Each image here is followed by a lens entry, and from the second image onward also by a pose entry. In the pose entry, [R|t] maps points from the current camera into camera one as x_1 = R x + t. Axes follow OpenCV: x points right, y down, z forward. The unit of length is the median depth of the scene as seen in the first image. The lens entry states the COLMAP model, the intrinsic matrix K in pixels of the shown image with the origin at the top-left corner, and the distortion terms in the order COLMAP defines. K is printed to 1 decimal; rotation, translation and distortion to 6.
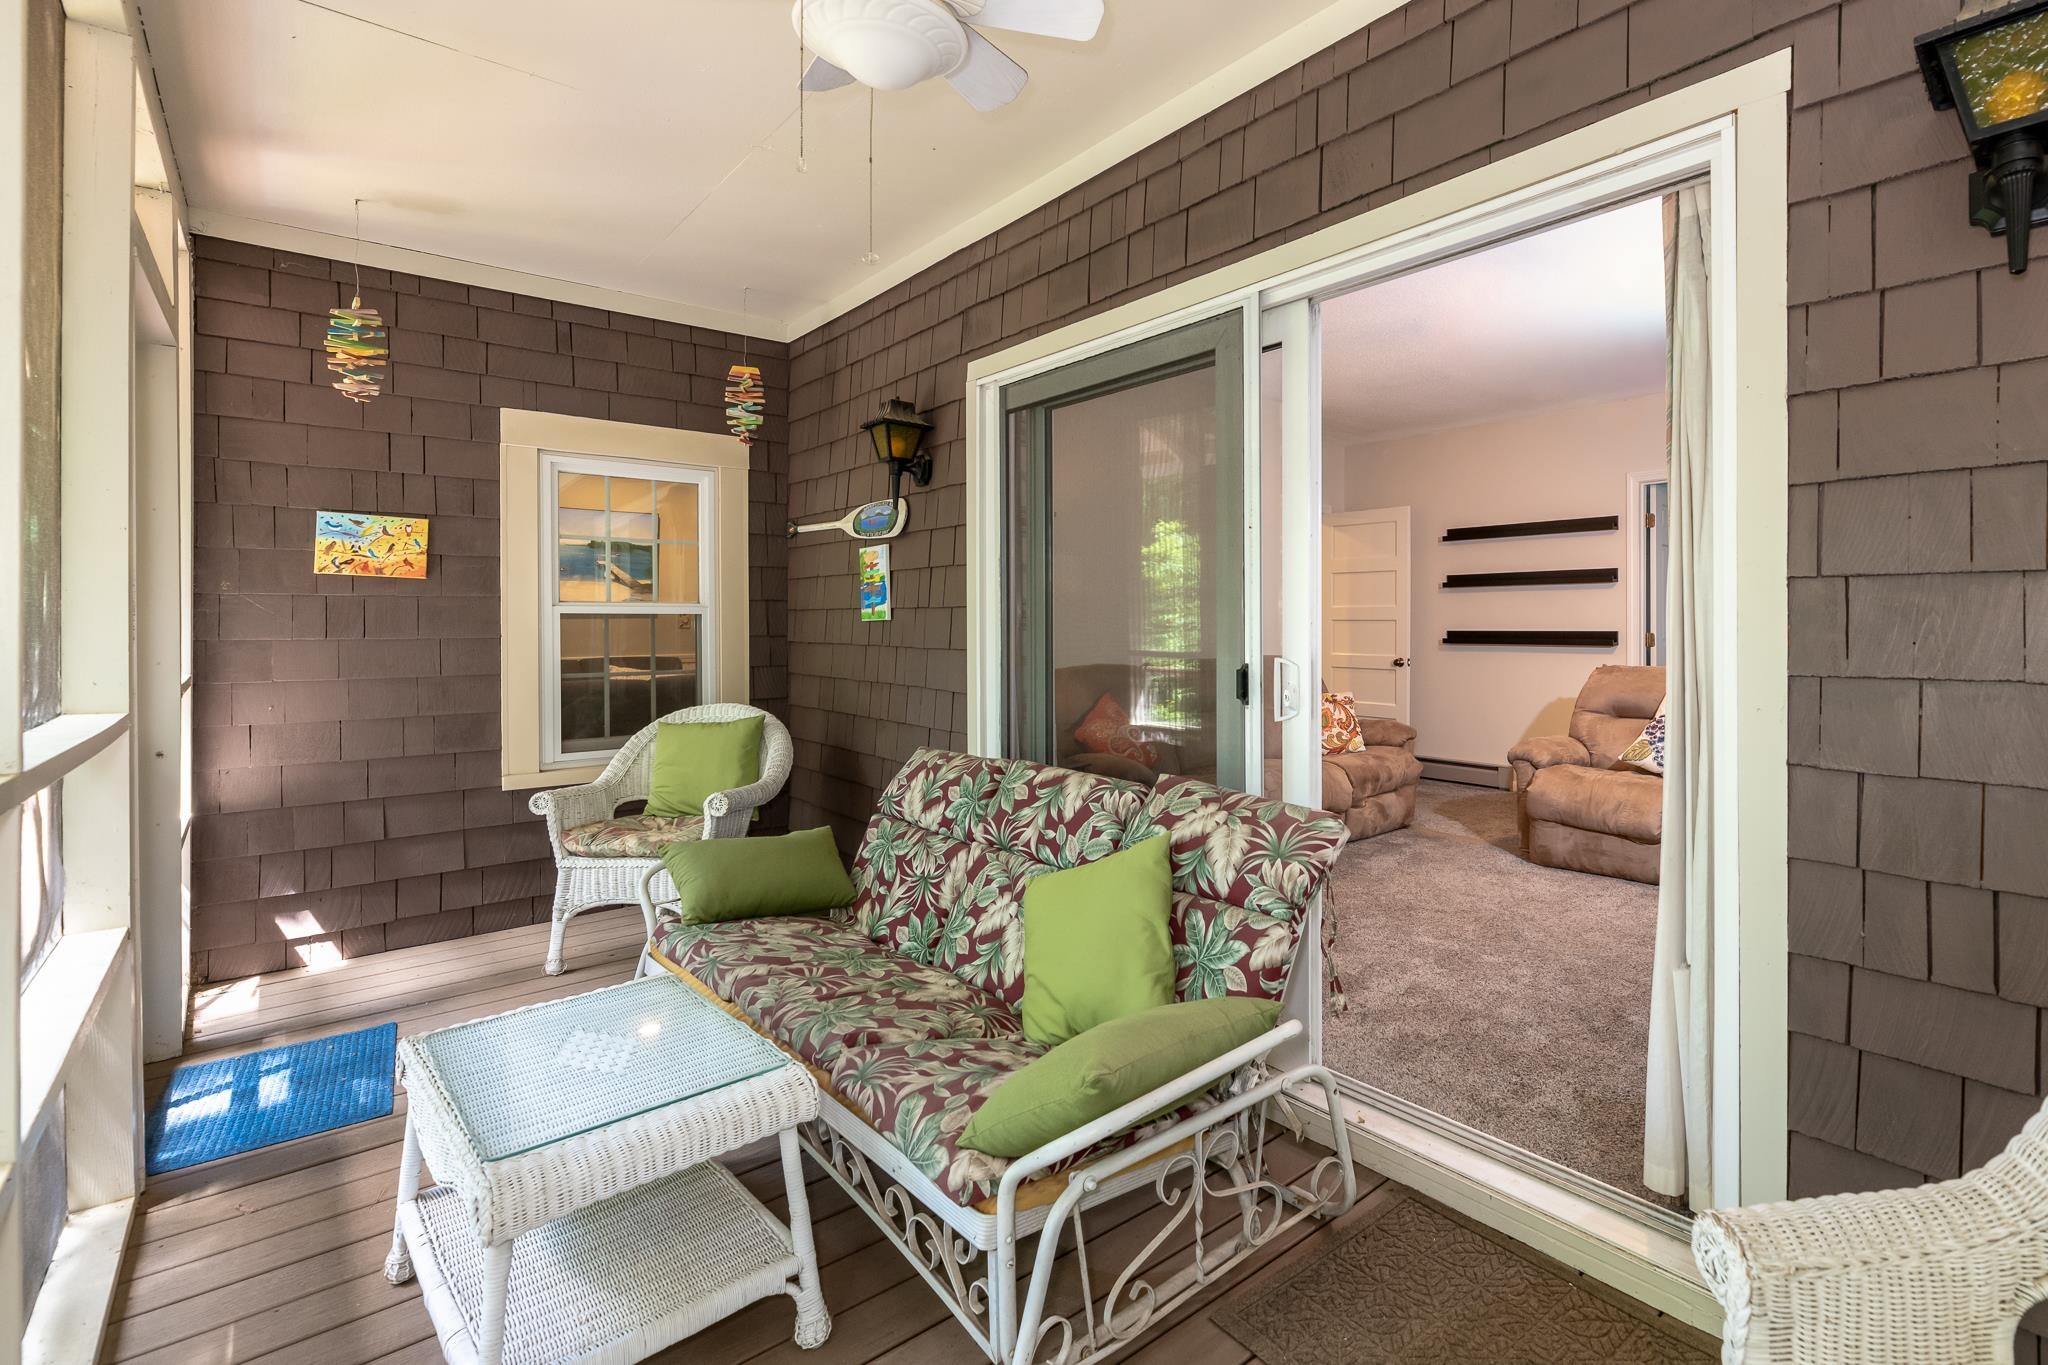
lens RADIAL K [[956.7, 0, 1201.7], [0, 956.7, 620.0], [0, 0, 1]] dist [0.001284, 0.000333]
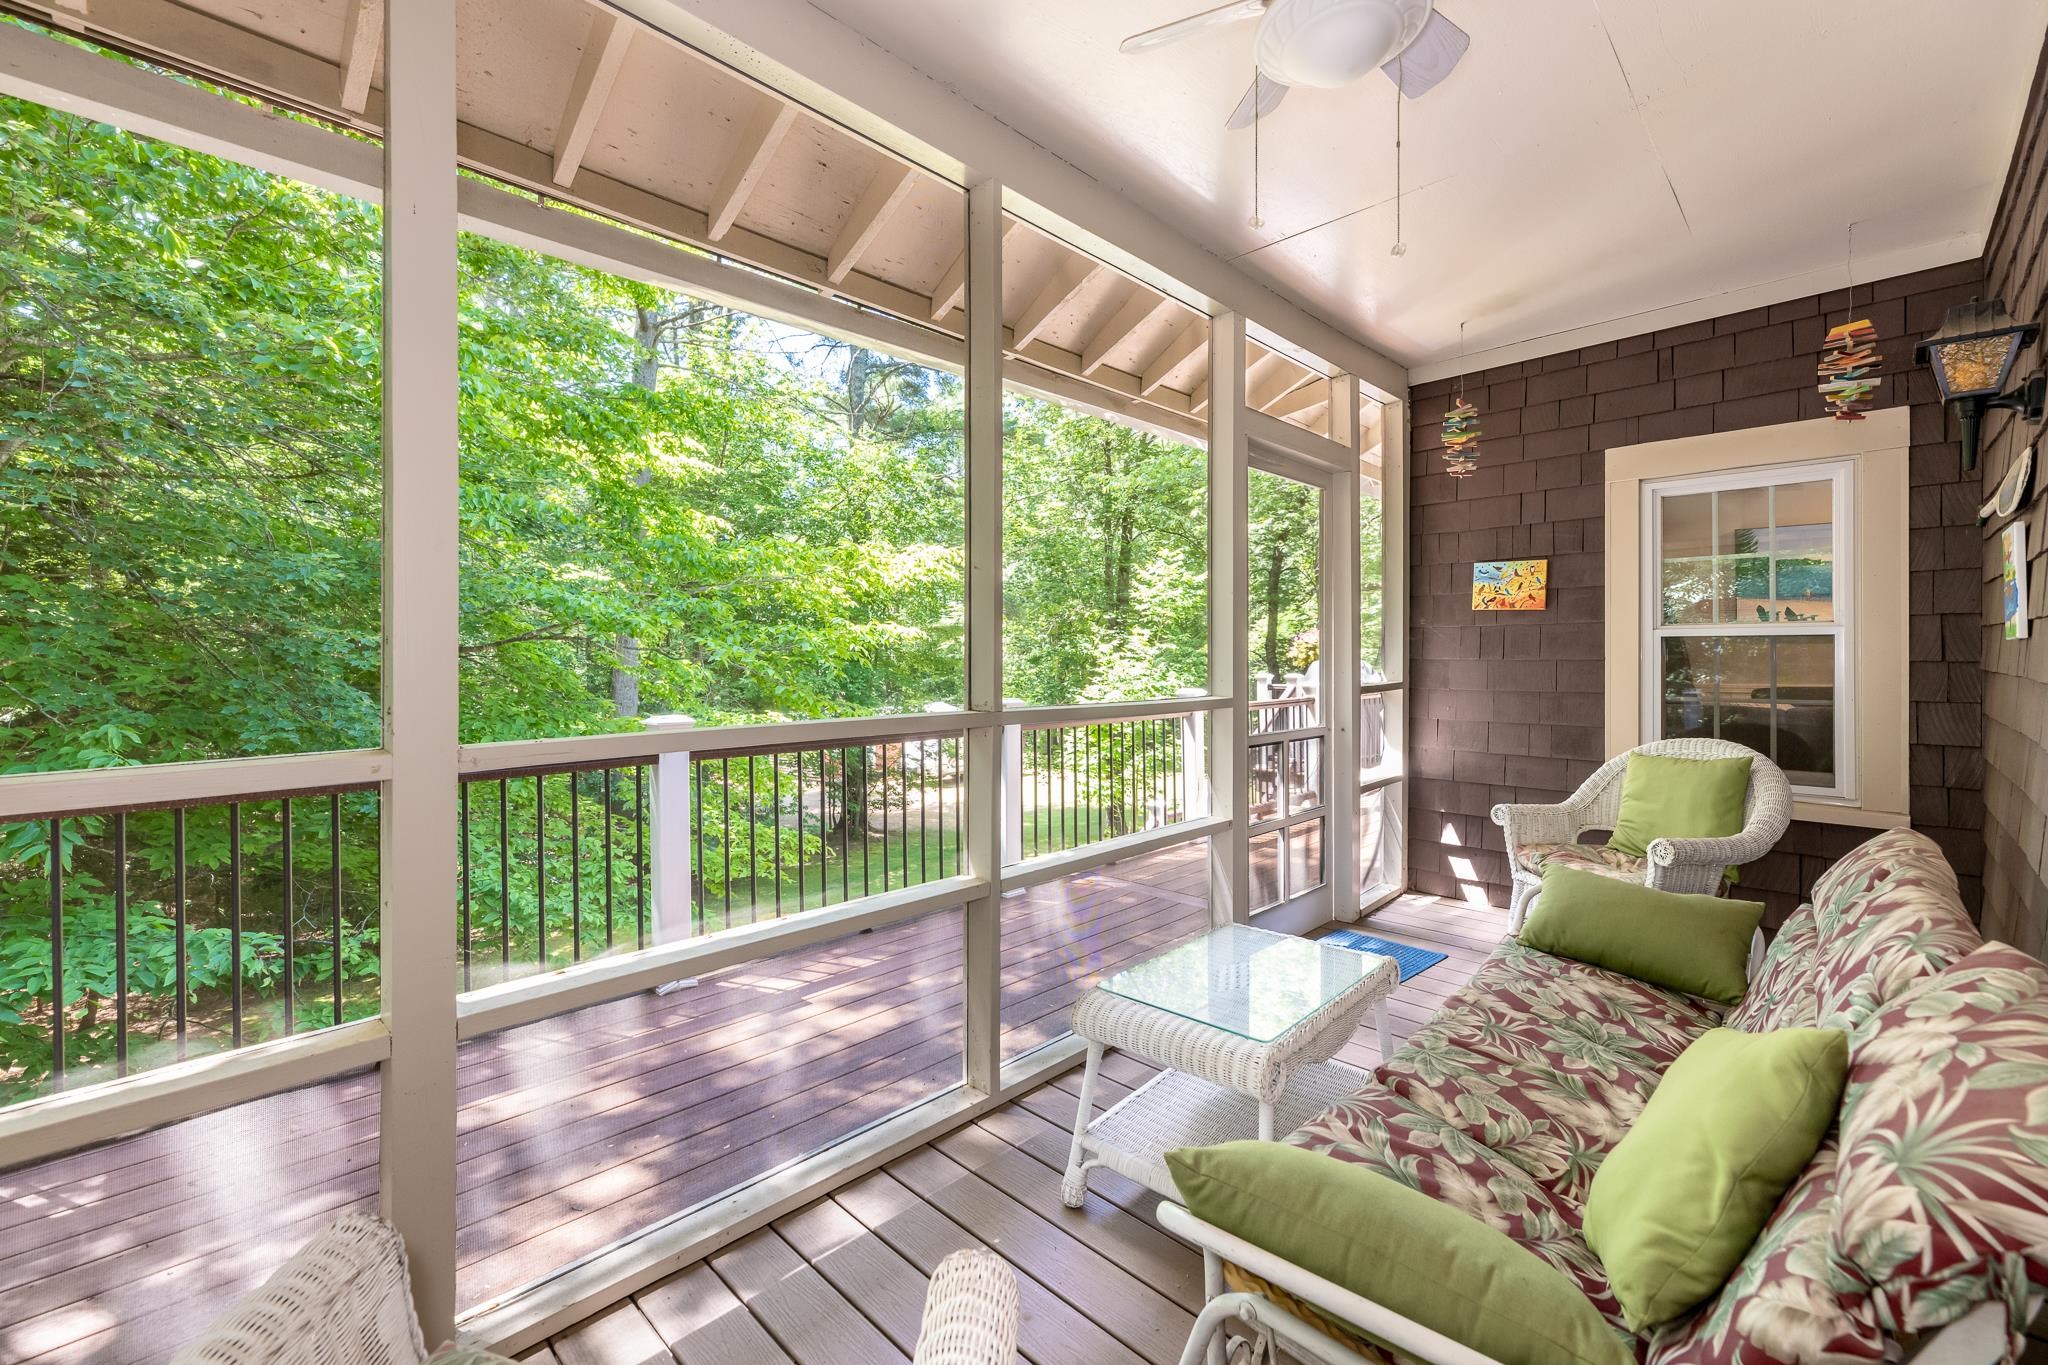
lens RADIAL K [[868.5, 0, 1017.4], [0, 868.5, 651.1], [0, 0, 1]] dist [-0.000215, -0.000121]
pose [[0.025951, -0.000235, -0.999663, 0.341937], [0.005290, 0.999986, -0.000098, 0.007195], [0.999649, -0.005286, 0.025952, 0.422793]]
